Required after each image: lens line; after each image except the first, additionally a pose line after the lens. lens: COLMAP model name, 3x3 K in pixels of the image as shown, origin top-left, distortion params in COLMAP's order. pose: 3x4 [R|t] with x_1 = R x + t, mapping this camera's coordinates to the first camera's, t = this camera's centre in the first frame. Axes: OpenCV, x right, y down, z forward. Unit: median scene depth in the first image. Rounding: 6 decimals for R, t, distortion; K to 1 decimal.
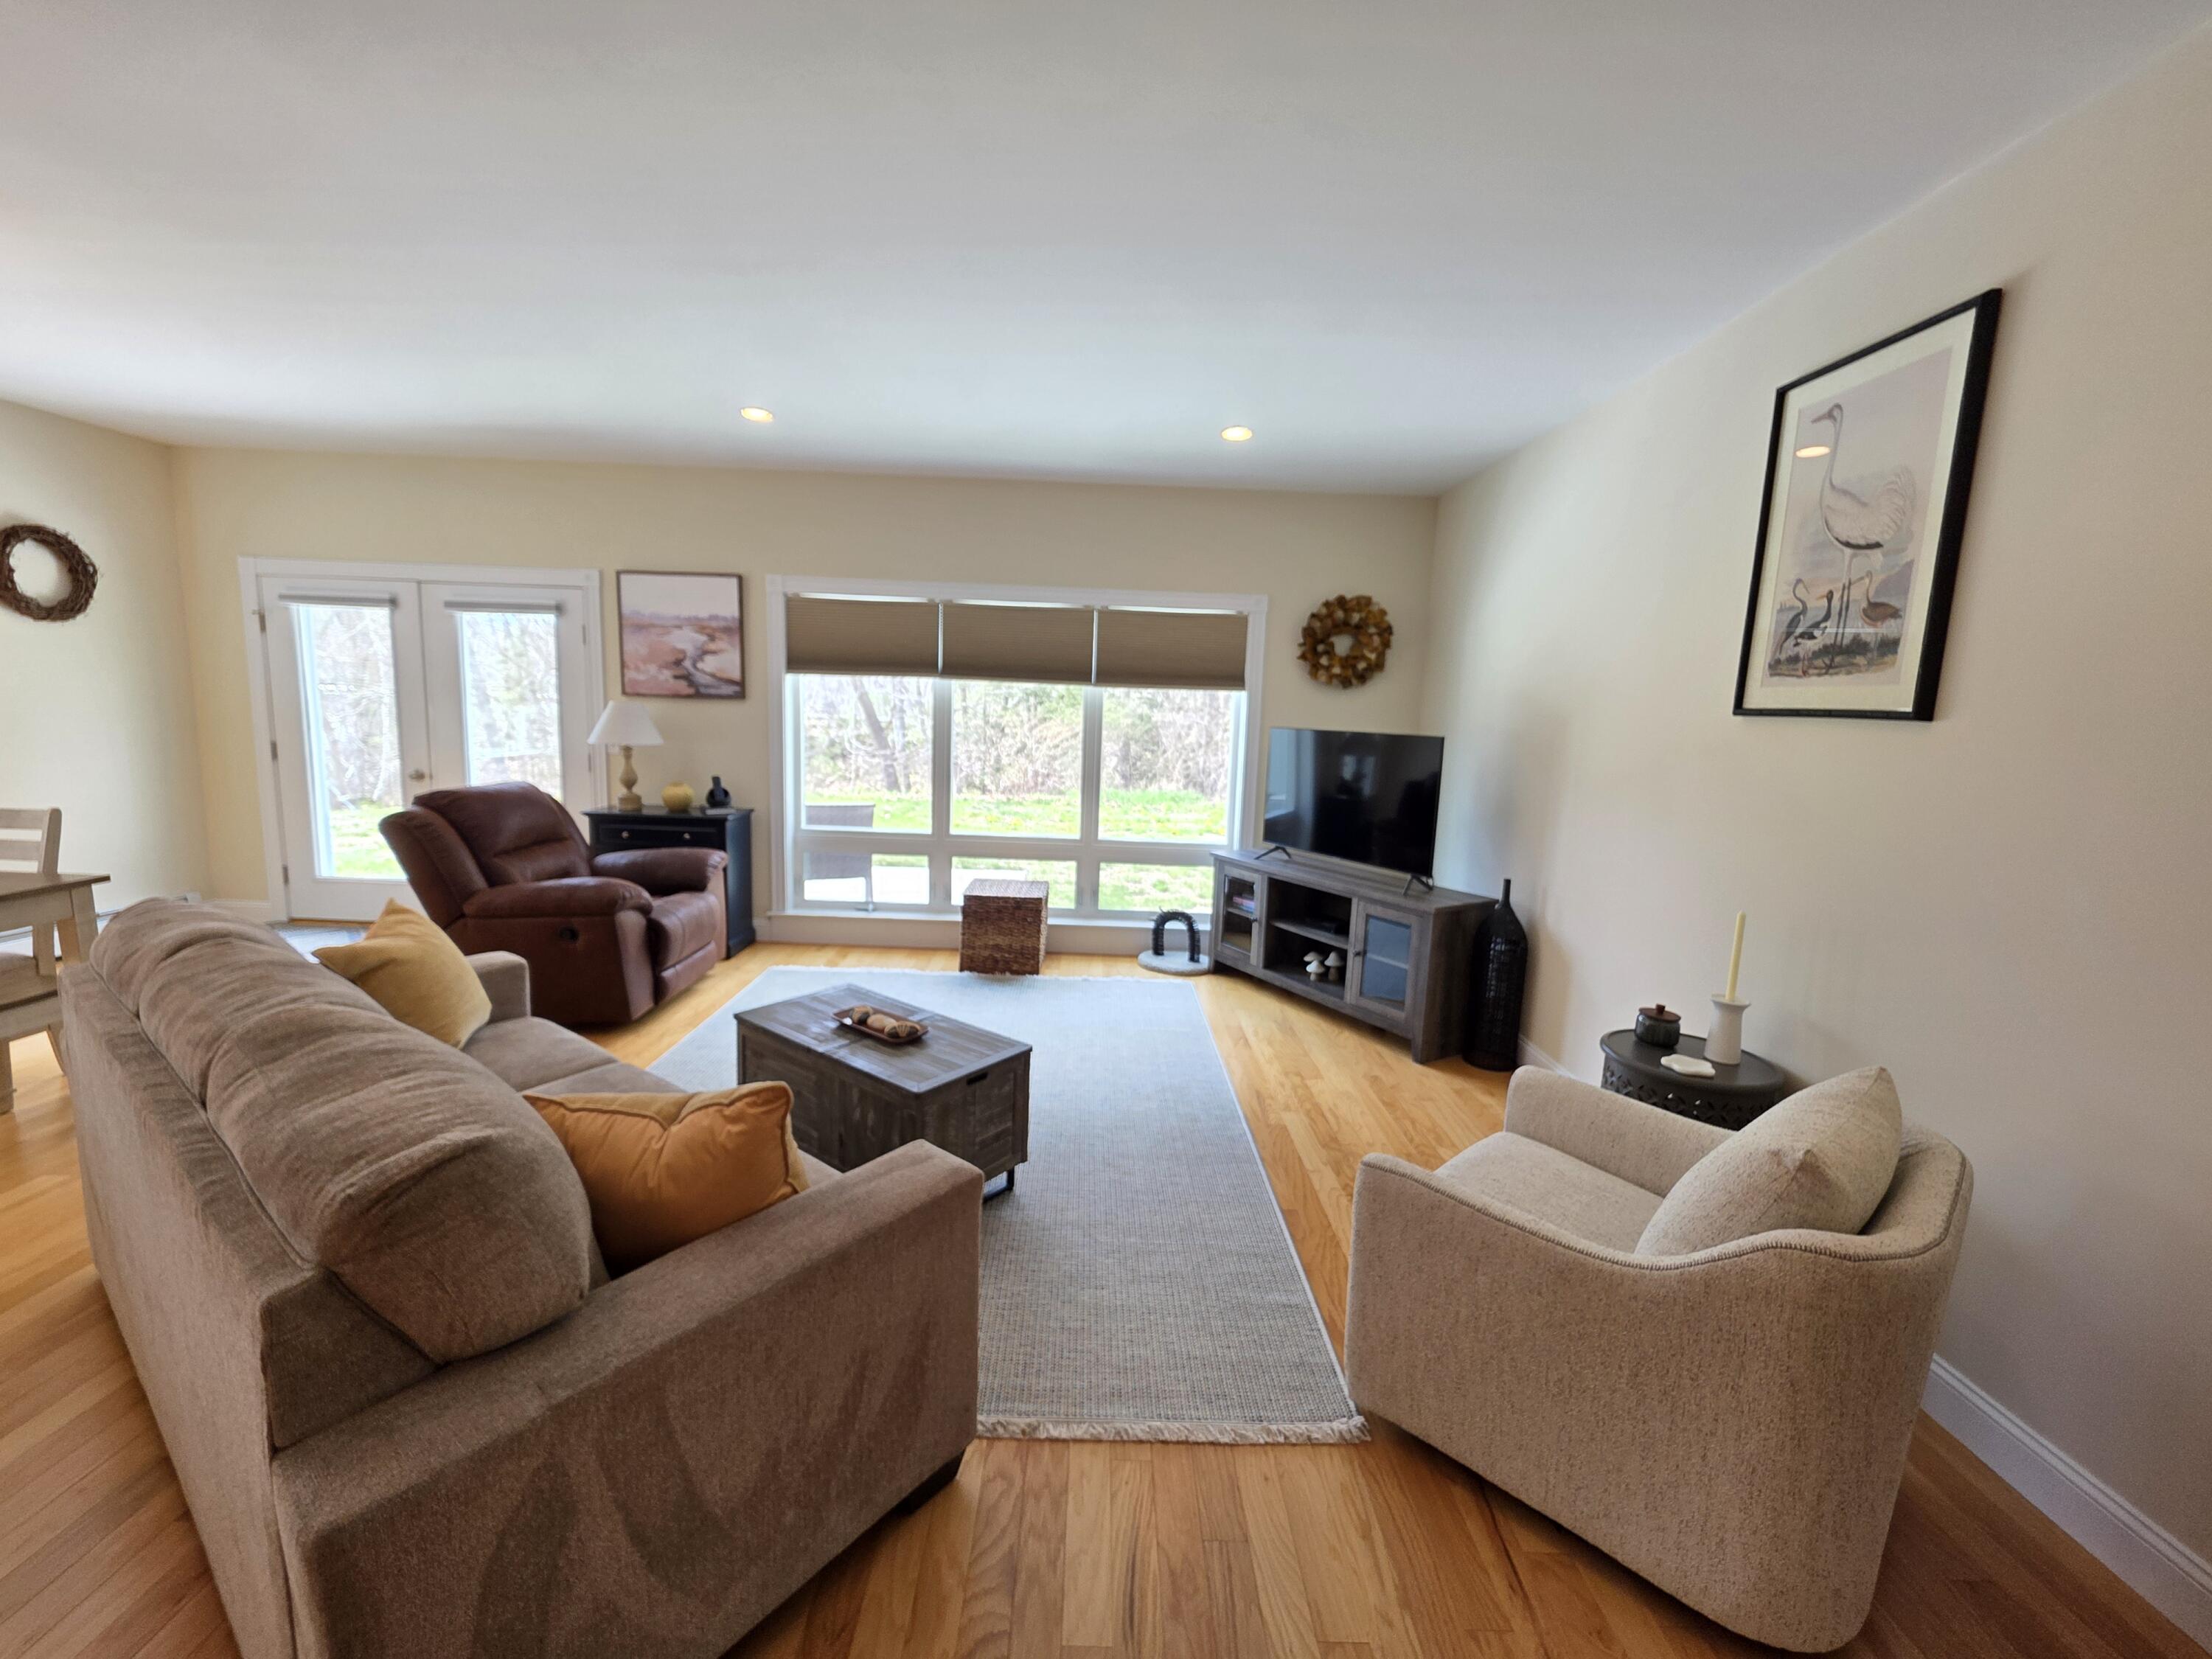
lens RADIAL K [[880.0, 0, 1110.0], [0, 880.0, 832.5], [0, 0, 1]] dist [-0.002628, -0.000095]
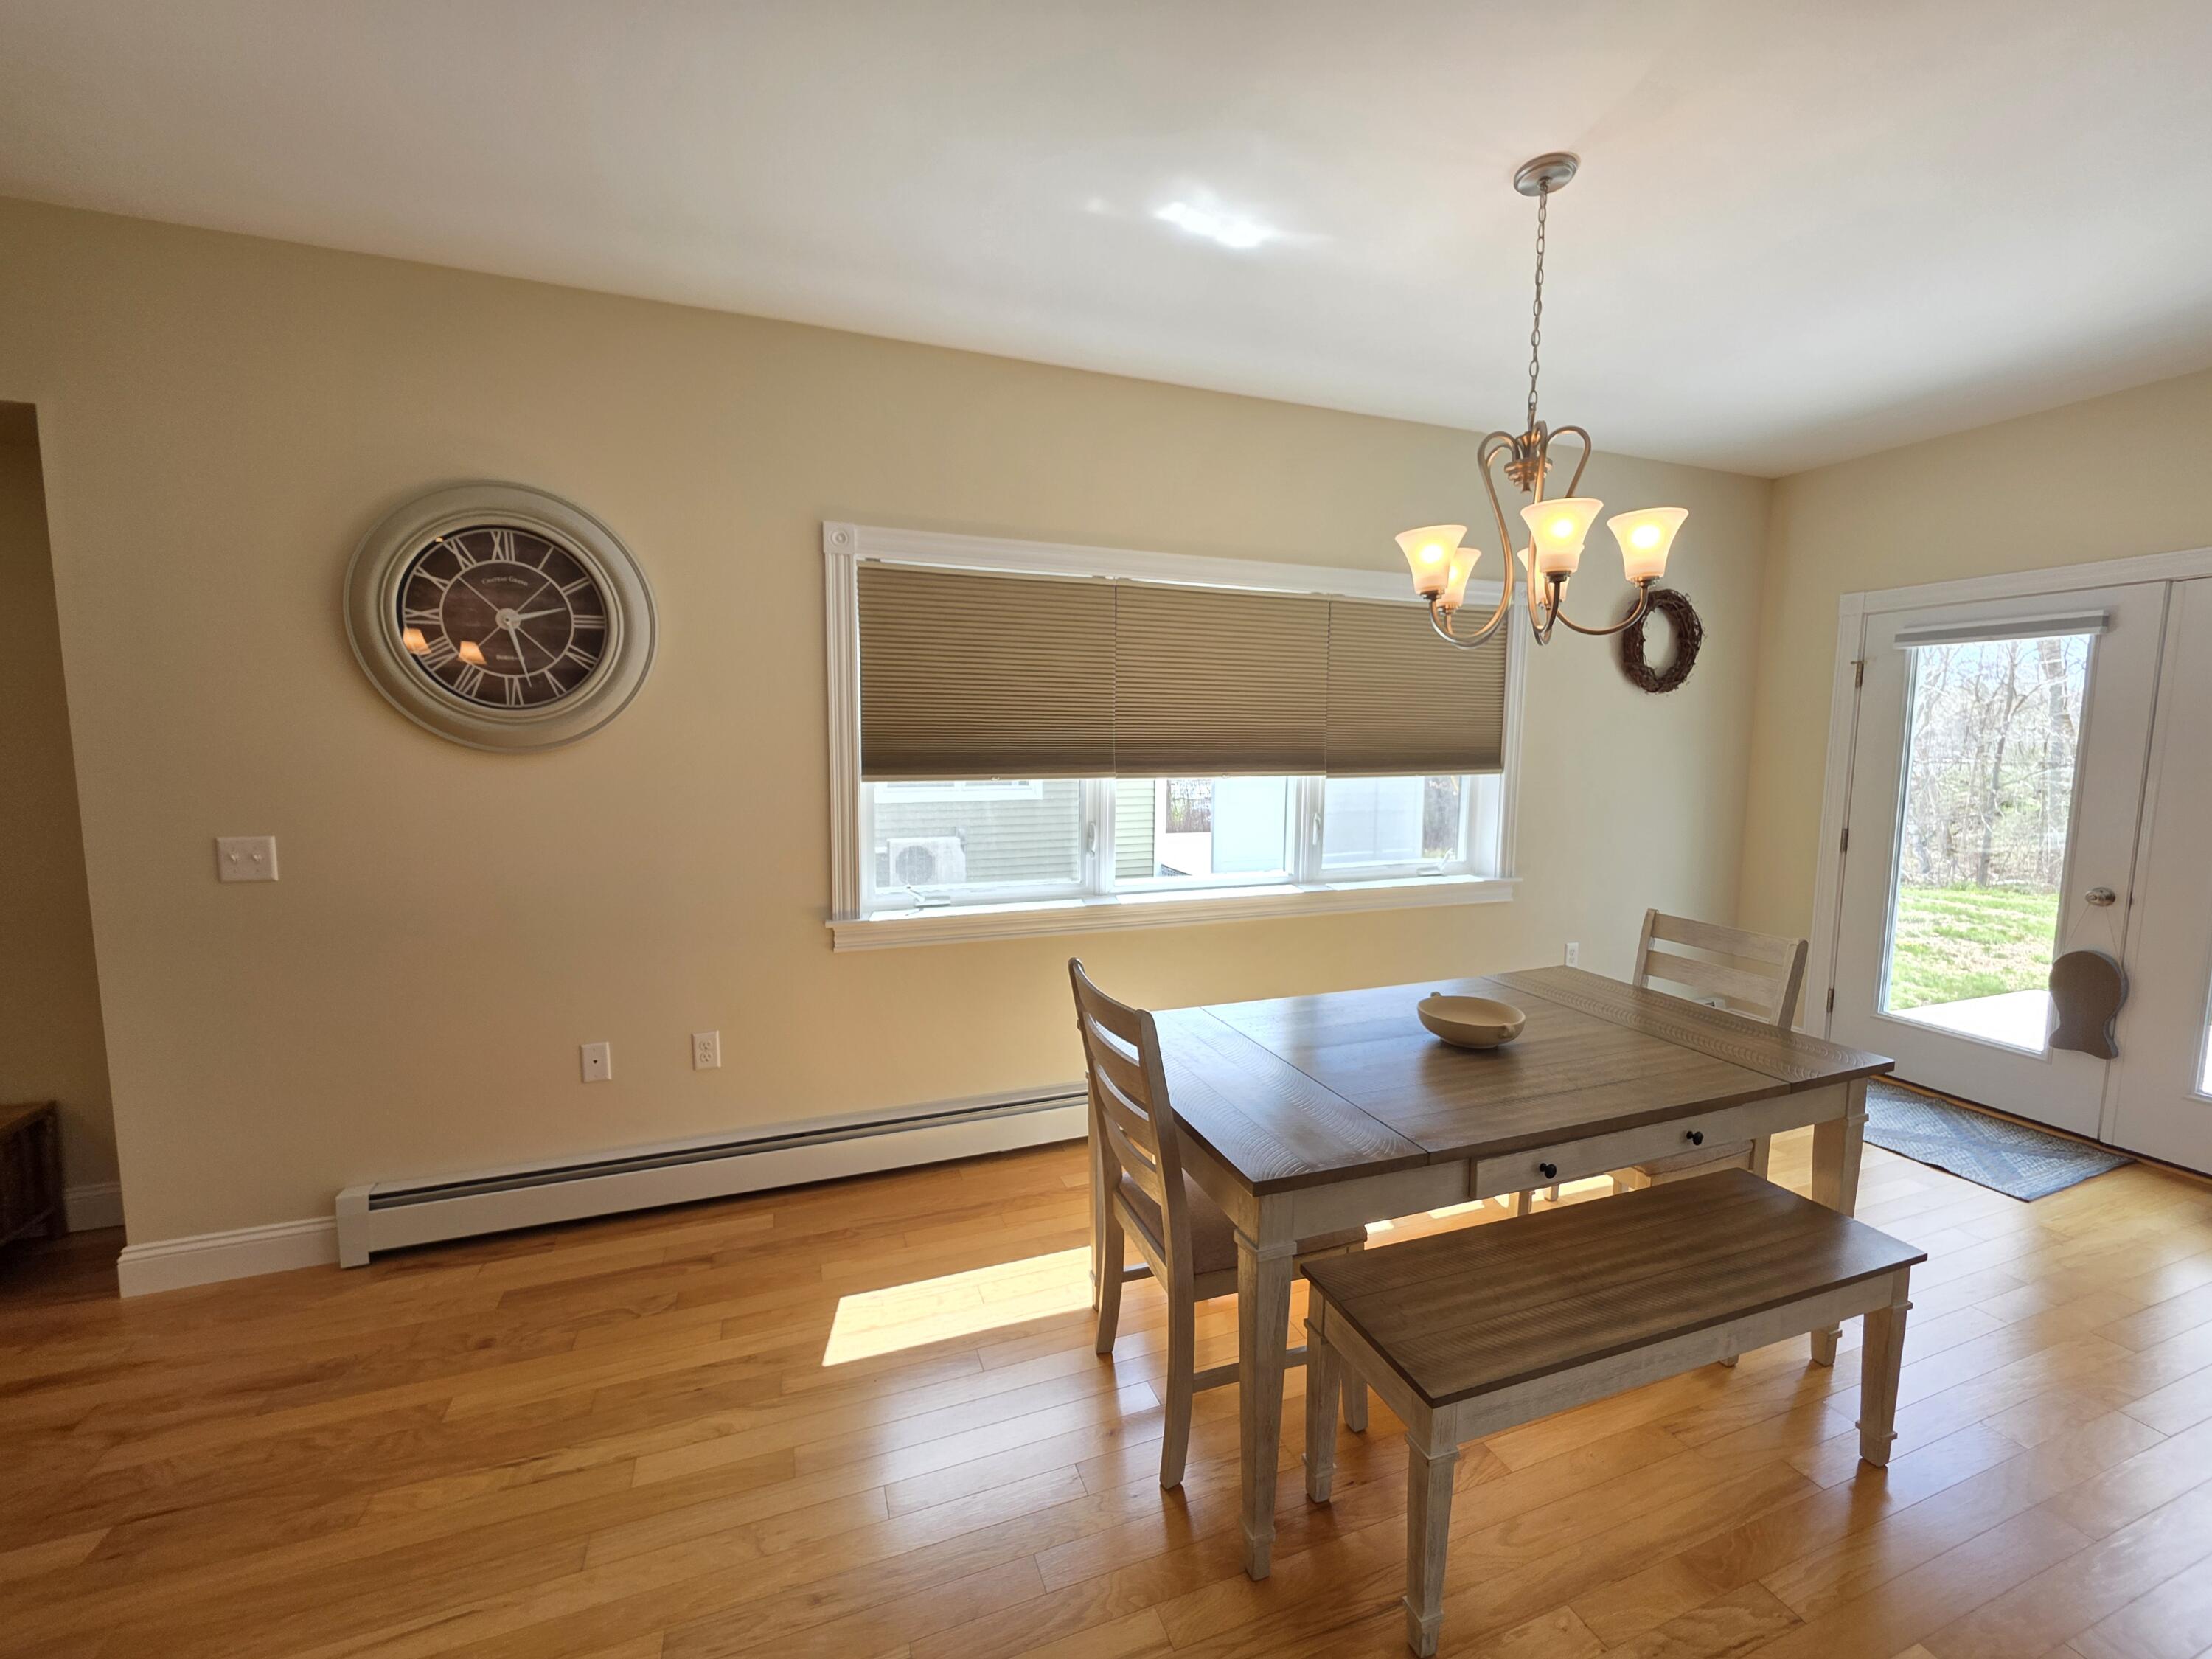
lens RADIAL K [[880.0, 0, 1103.9], [0, 880.0, 823.2], [0, 0, 1]] dist [-0.002628, -0.000095]
pose [[0.341760, 0.059826, -0.937881, -0.515890], [-0.120015, 0.992579, 0.019582, -0.051050], [0.932093, 0.105867, 0.346403, 0.145597]]
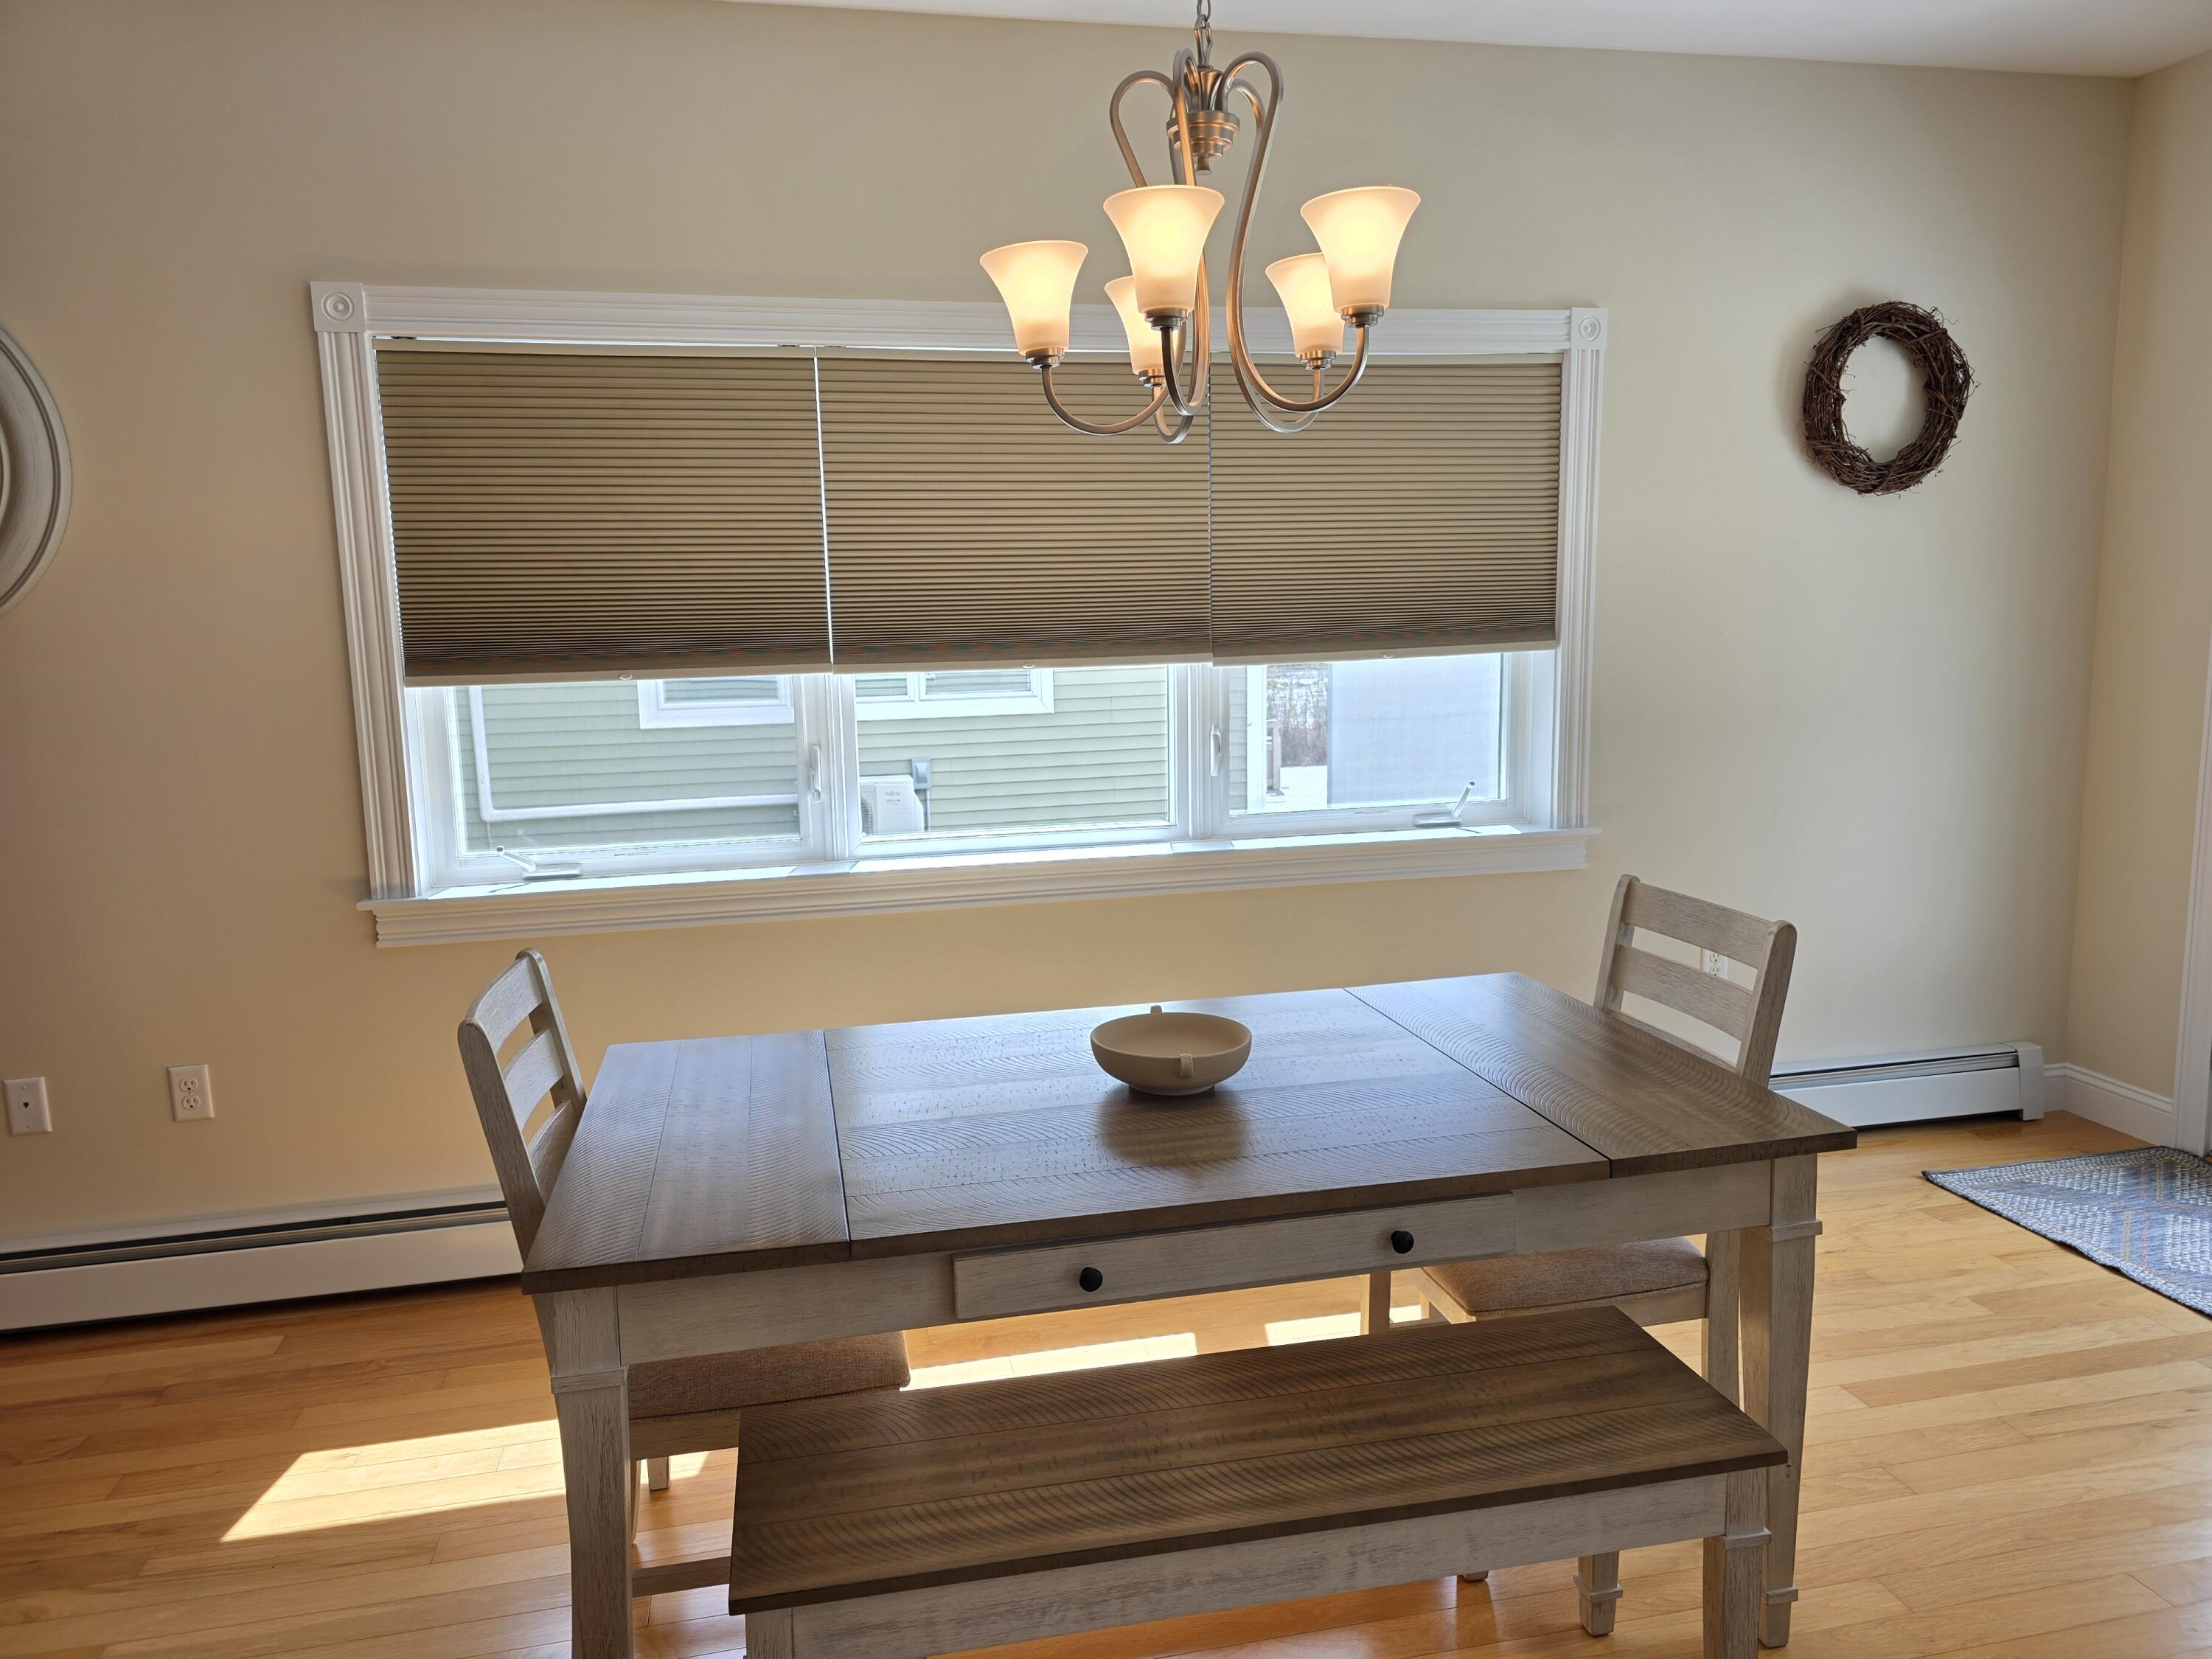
lens RADIAL K [[1493.2, 0, 1110.9], [0, 1493.2, 823.7], [0, 0, 1]] dist [0.031987, -0.021976]
pose [[0.201909, 0.101234, -0.974158, -0.412945], [-0.099642, 0.991606, 0.082395, -0.074694], [0.974323, 0.080431, 0.210301, 0.380582]]
